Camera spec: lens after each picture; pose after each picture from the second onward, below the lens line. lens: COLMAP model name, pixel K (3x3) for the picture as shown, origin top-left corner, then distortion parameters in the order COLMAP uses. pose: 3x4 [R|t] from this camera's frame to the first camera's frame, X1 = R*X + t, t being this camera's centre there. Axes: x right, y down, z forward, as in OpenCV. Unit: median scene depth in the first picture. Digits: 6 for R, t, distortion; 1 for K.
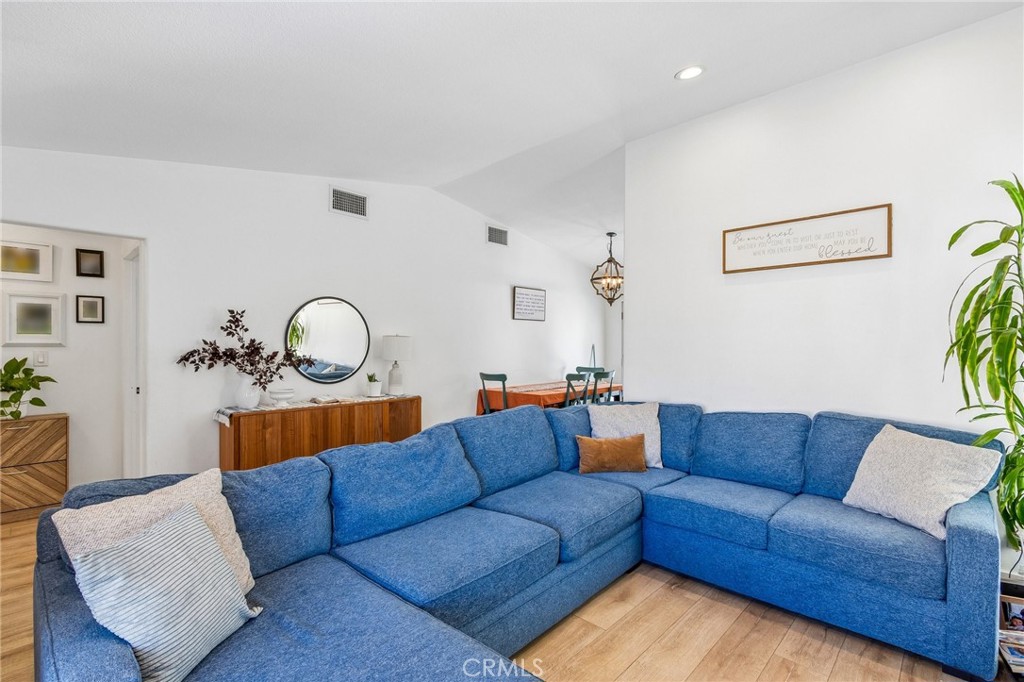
lens RADIAL K [[465.4, 0, 507.2], [0, 465.4, 349.2], [0, 0, 1]] dist [0.003068, -0.000235]
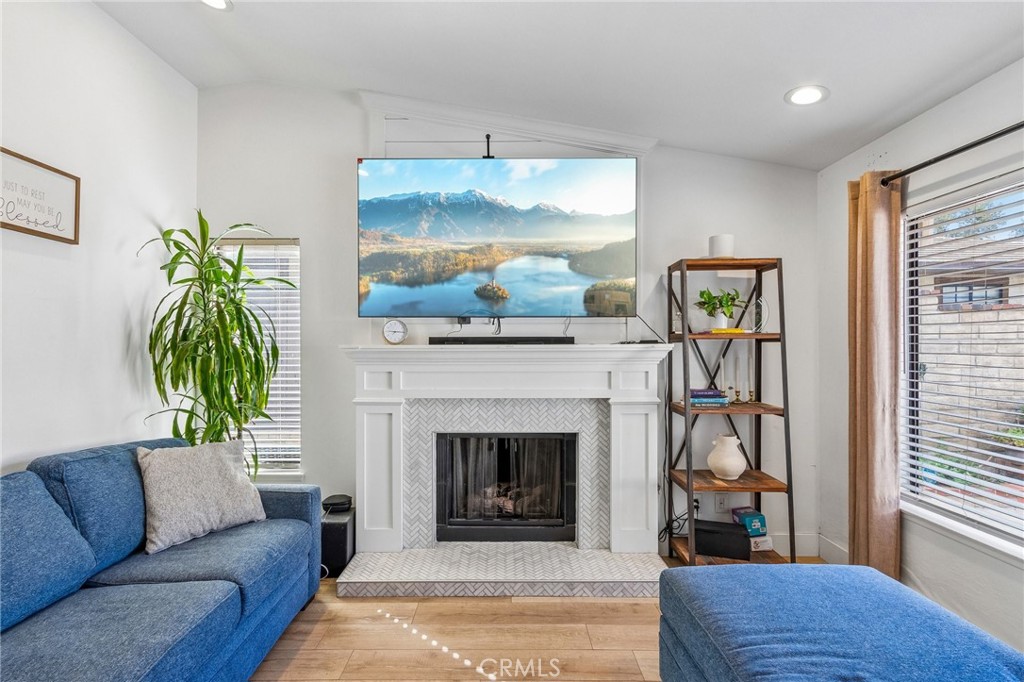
lens RADIAL K [[483.4, 0, 502.2], [0, 483.4, 349.4], [0, 0, 1]] dist [0.005977, -0.000249]
pose [[-0.692252, -0.004773, 0.721641, -0.216501], [0.004915, 0.999924, 0.011328, -0.020326], [-0.721640, 0.011389, -0.692175, 0.827725]]
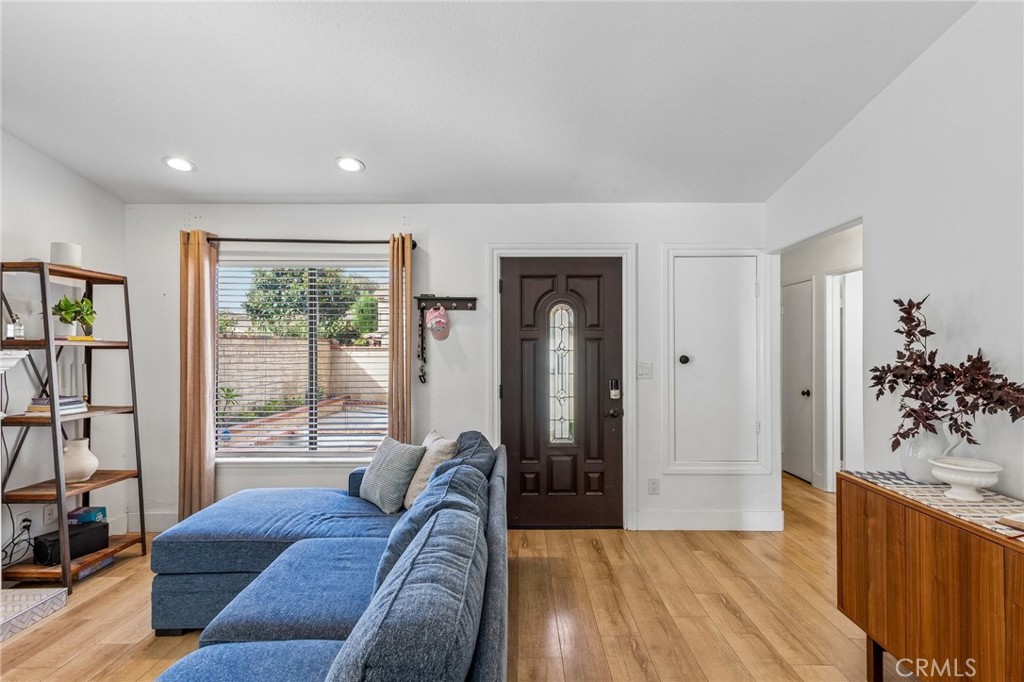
lens RADIAL K [[501.8, 0, 522.5], [0, 501.8, 348.6], [0, 0, 1]] dist [0.004776, 0.000046]
pose [[-0.716260, -0.003531, -0.697824, 0.181654], [-0.002419, 0.999994, -0.002577, -0.021922], [0.697829, -0.000158, -0.716264, 1.167249]]
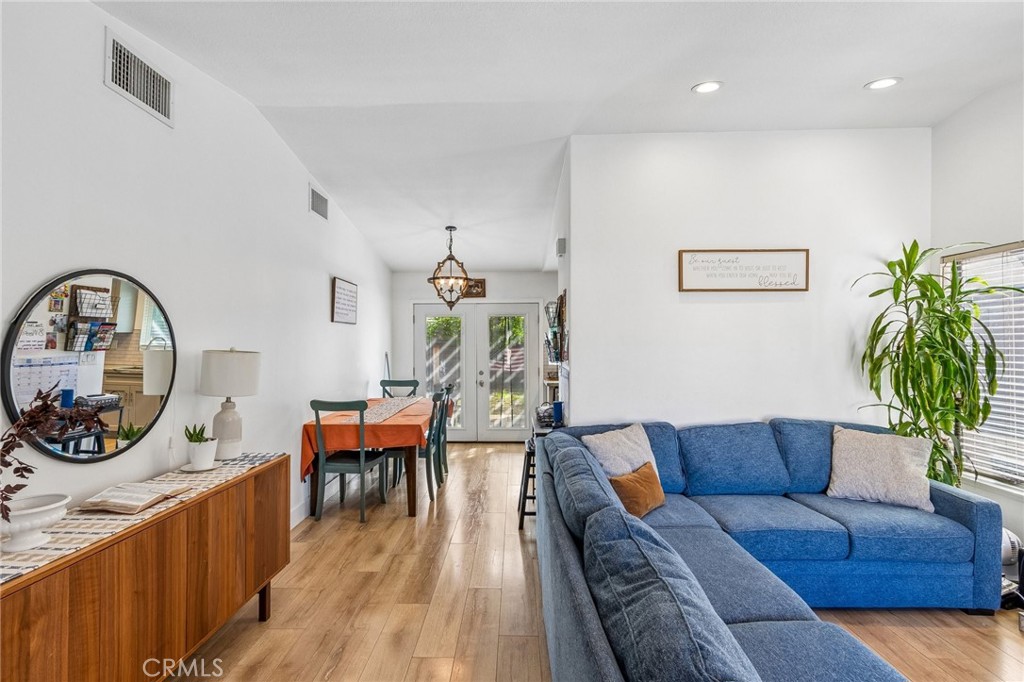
lens RADIAL K [[467.1, 0, 504.2], [0, 467.1, 341.8], [0, 0, 1]] dist [0.004959, -0.000049]
pose [[0.733301, 0.000515, 0.679904, -0.509022], [0.007595, 0.999931, -0.008949, -0.043531], [-0.679861, 0.011726, 0.733247, 0.495097]]
